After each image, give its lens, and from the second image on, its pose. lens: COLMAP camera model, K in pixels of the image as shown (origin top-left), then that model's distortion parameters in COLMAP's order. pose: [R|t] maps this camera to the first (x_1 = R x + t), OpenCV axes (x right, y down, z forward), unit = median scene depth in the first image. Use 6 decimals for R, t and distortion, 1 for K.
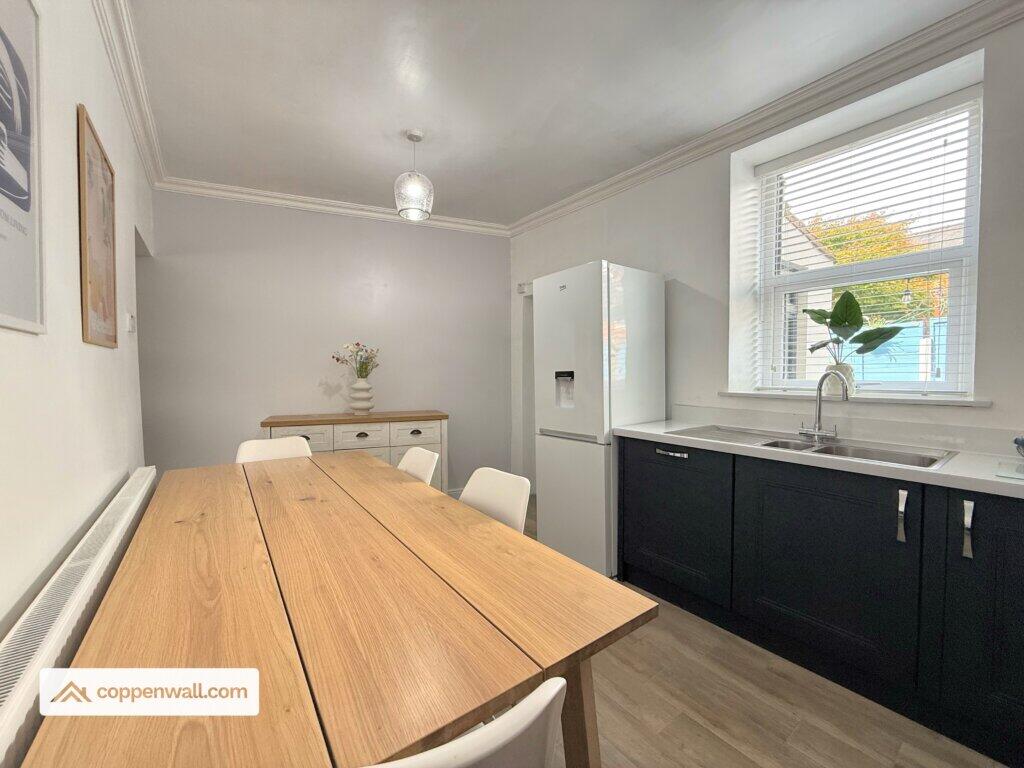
lens RADIAL K [[409.9, 0, 509.7], [0, 409.9, 384.4], [0, 0, 1]] dist [-0.000628, 0.000022]
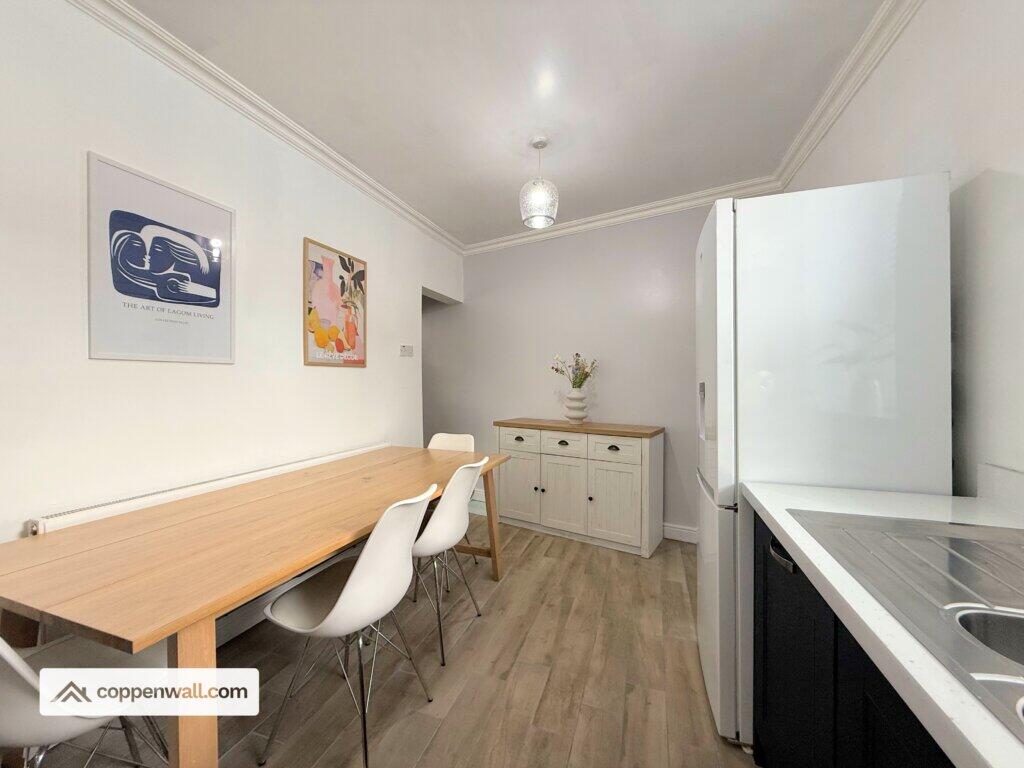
lens RADIAL K [[410.6, 0, 512.0], [0, 410.6, 384.0], [0, 0, 1]] dist [-0.002068, -0.000099]
pose [[0.560220, 0.008284, -0.828302, 0.561020], [-0.026860, 0.999606, -0.008170, -0.017319], [0.827908, 0.026825, 0.560222, 0.415676]]
